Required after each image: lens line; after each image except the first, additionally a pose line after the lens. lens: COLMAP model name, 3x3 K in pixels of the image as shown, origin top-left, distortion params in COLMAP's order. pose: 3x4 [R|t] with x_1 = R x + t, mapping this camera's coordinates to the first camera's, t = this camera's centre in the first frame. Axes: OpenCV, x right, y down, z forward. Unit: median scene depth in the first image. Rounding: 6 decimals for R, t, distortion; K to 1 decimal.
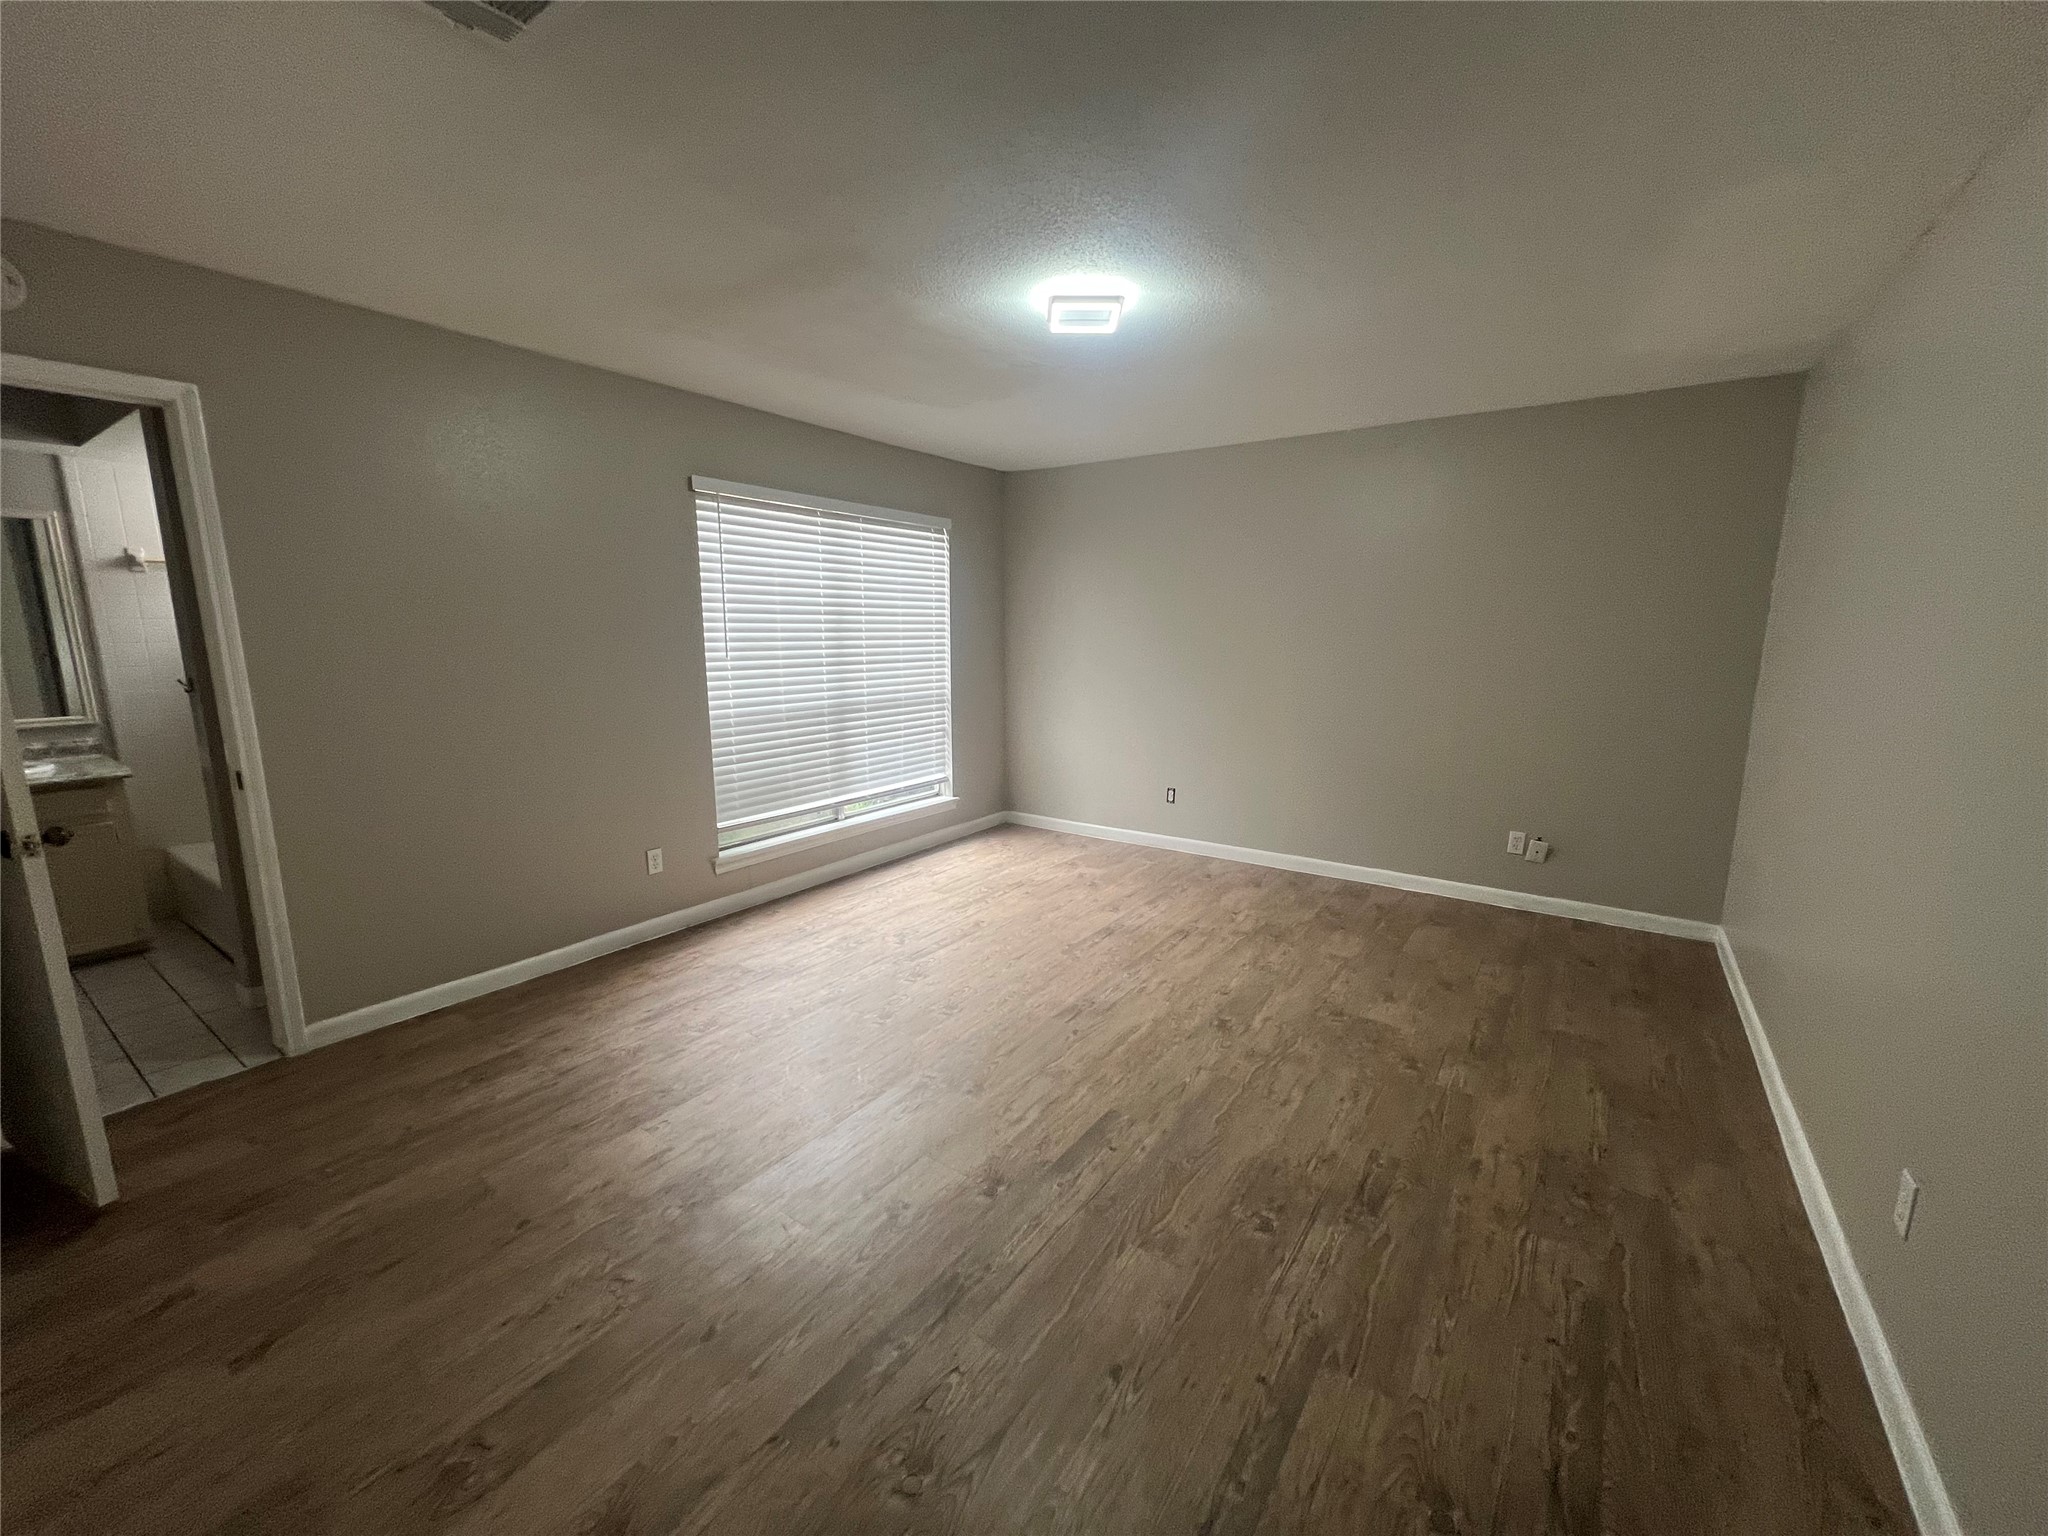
lens RADIAL K [[815.3, 0, 1028.7], [0, 815.3, 769.1], [0, 0, 1]] dist [-0.003006, 0.001112]
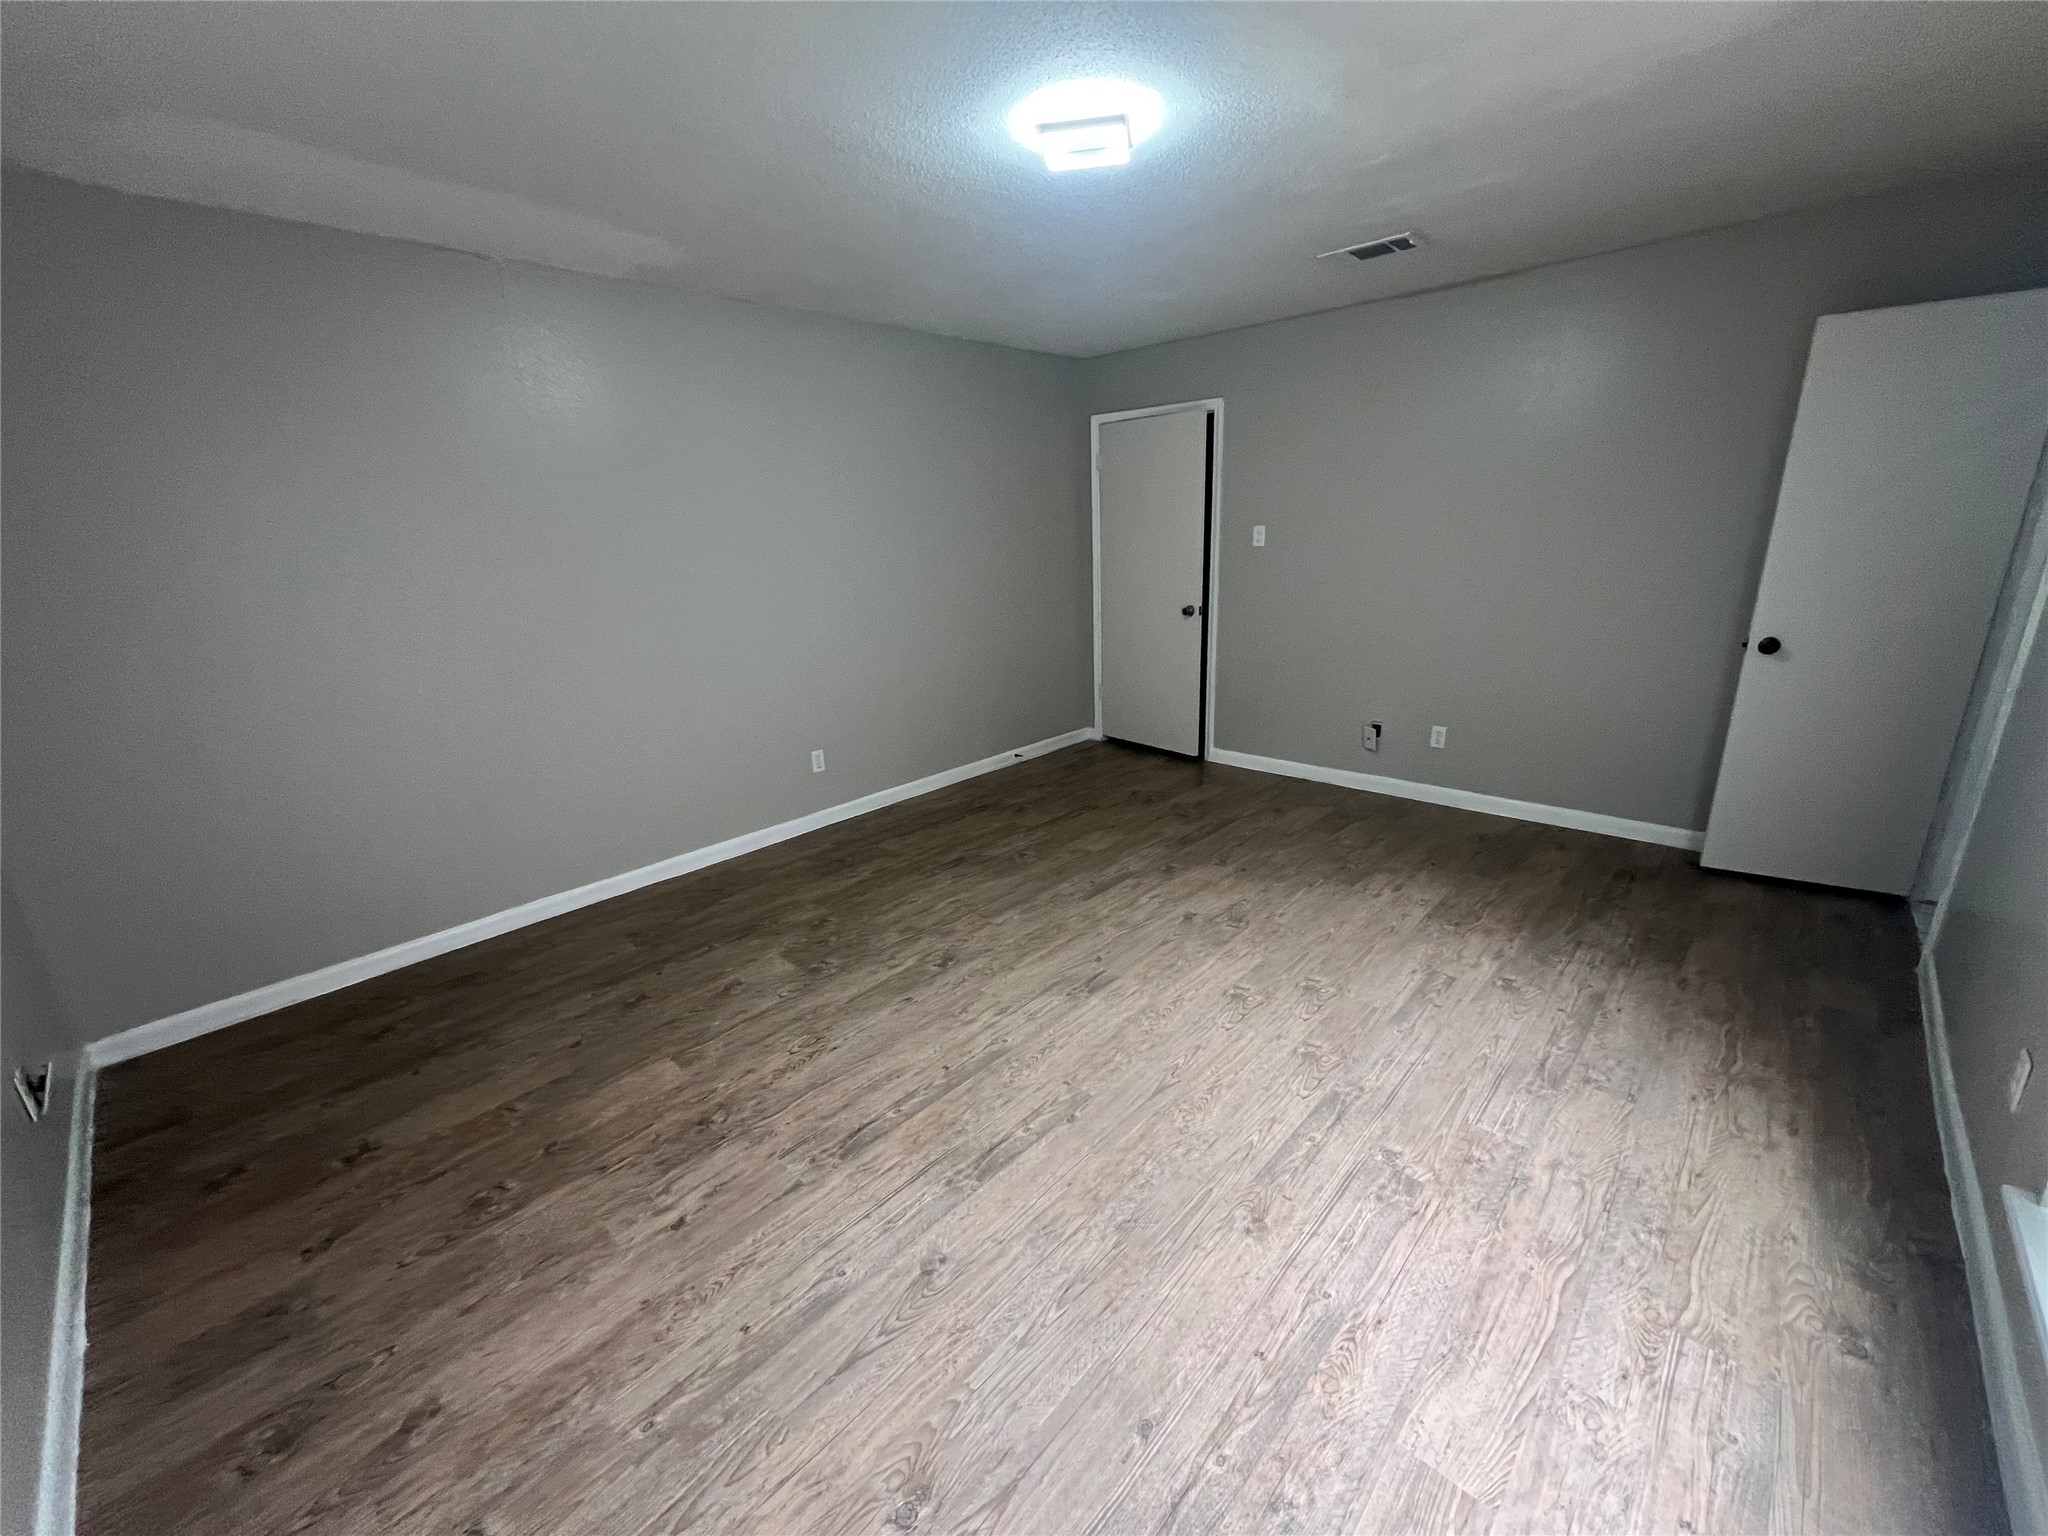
lens RADIAL K [[815.3, 0, 1018.5], [0, 815.3, 768.8], [0, 0, 1]] dist [-0.003006, 0.001112]
pose [[-0.987802, -0.011045, 0.155323, 0.000929], [0.061146, 0.889846, 0.452144, -0.247731], [-0.143207, 0.456126, -0.878317, 1.304360]]
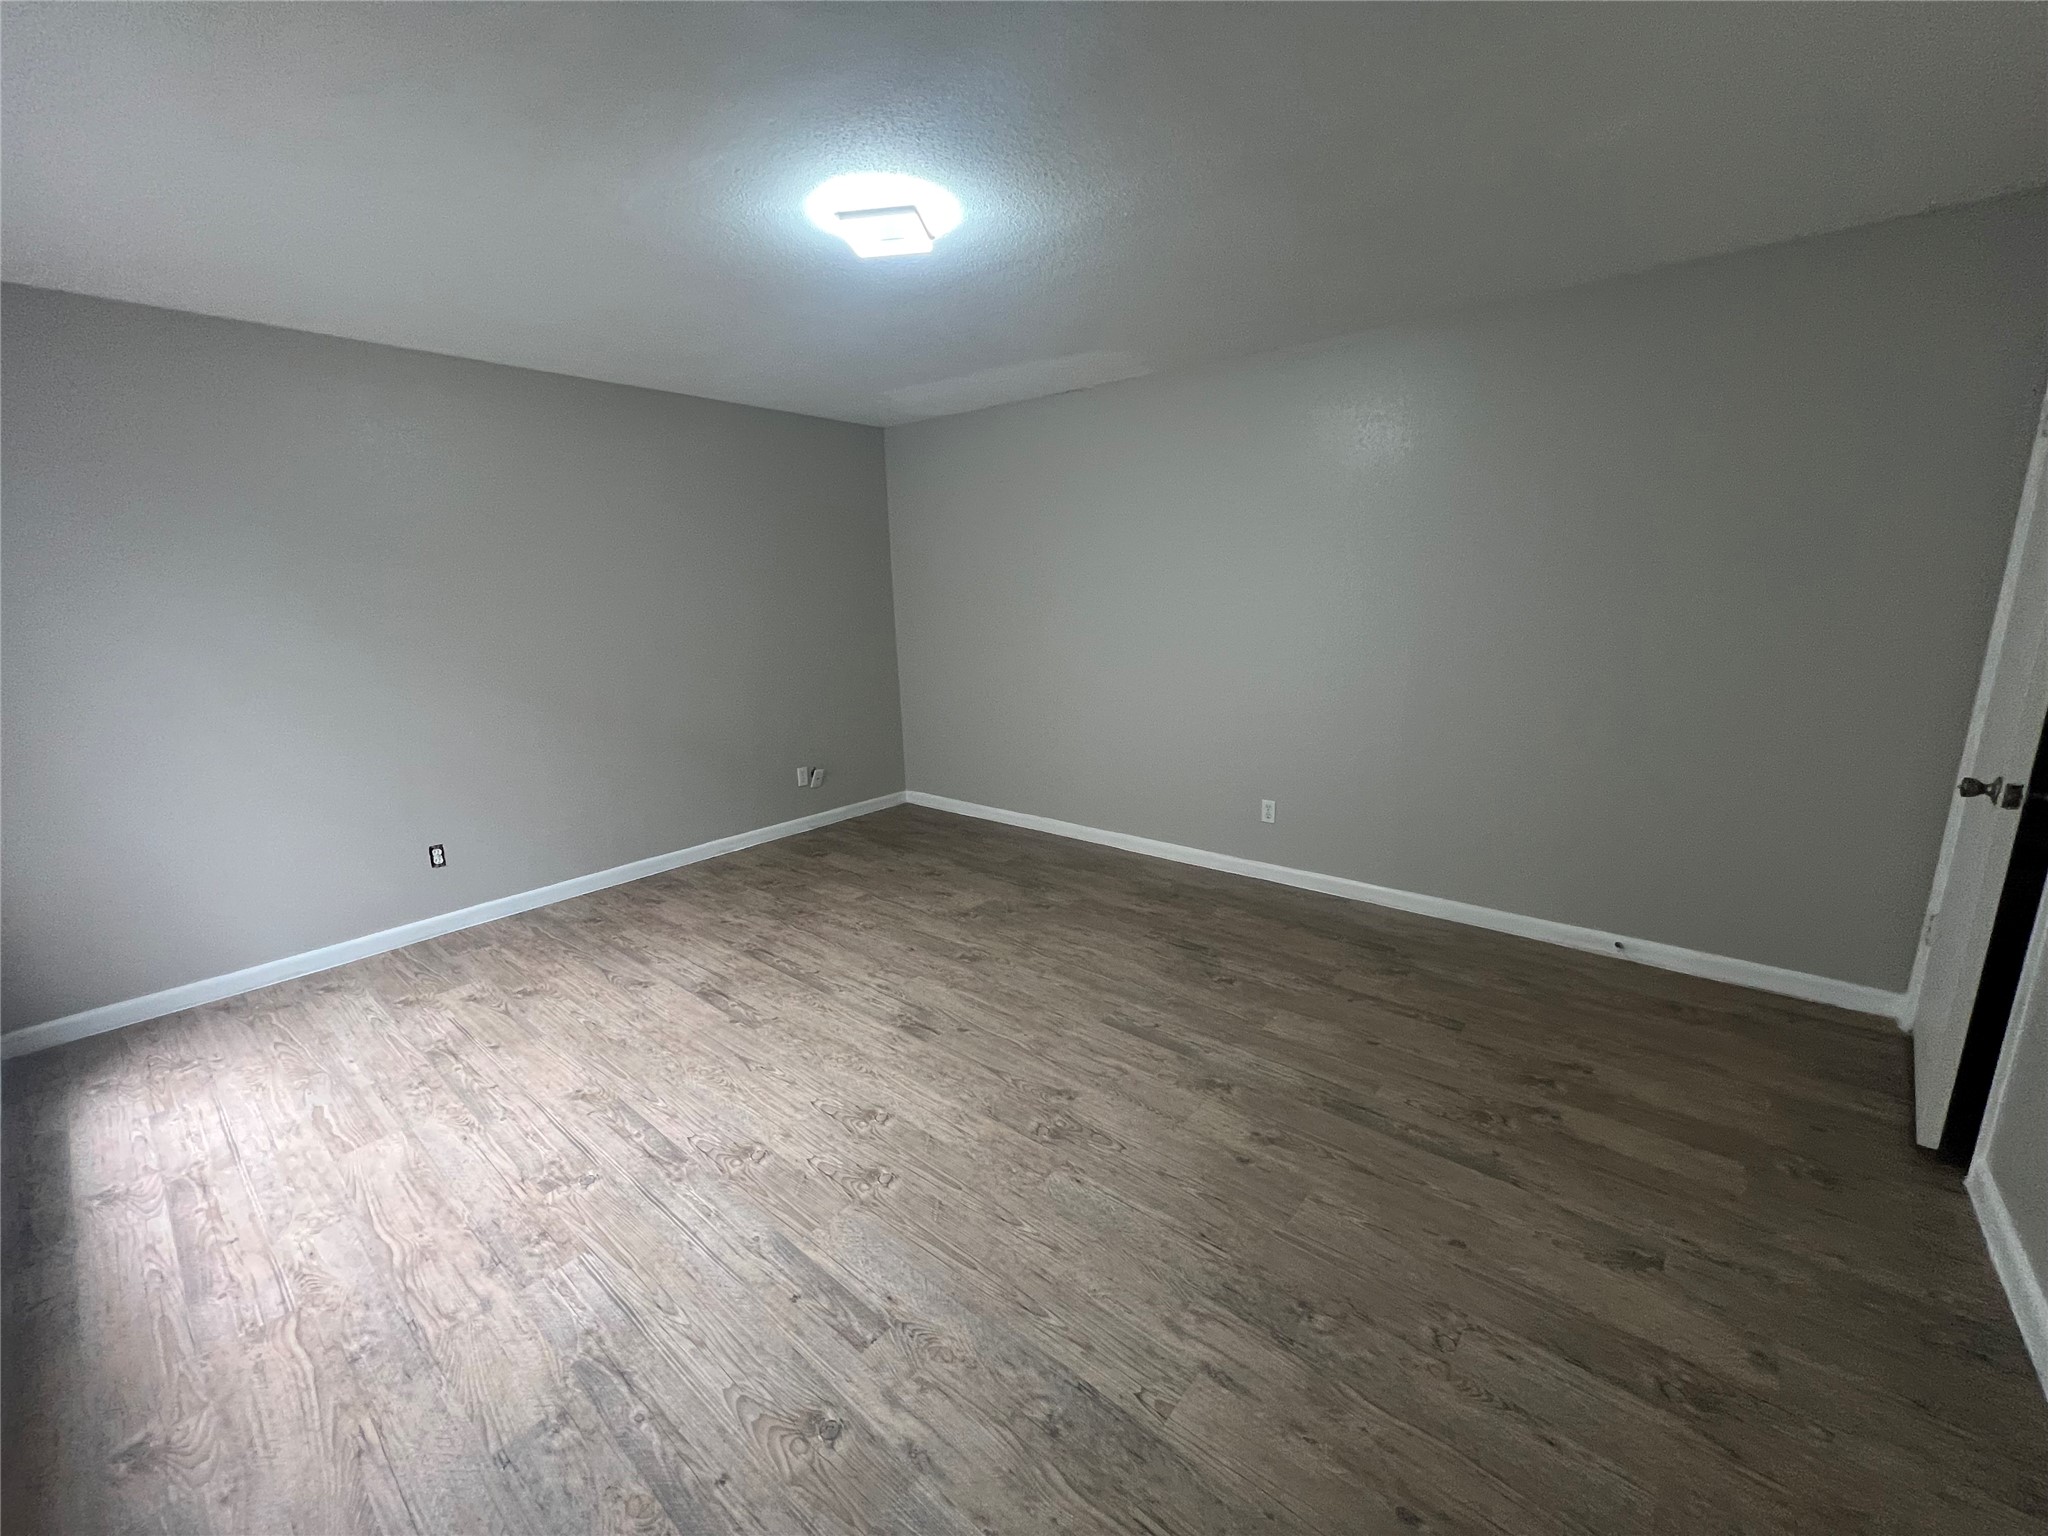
lens RADIAL K [[815.3, 0, 1023.9], [0, 815.3, 768.8], [0, 0, 1]] dist [-0.003006, 0.001112]
pose [[0.088377, -0.221019, 0.971257, -0.574423], [0.198371, 0.959446, 0.200281, -0.102980], [-0.976134, 0.174969, 0.128636, 0.555112]]
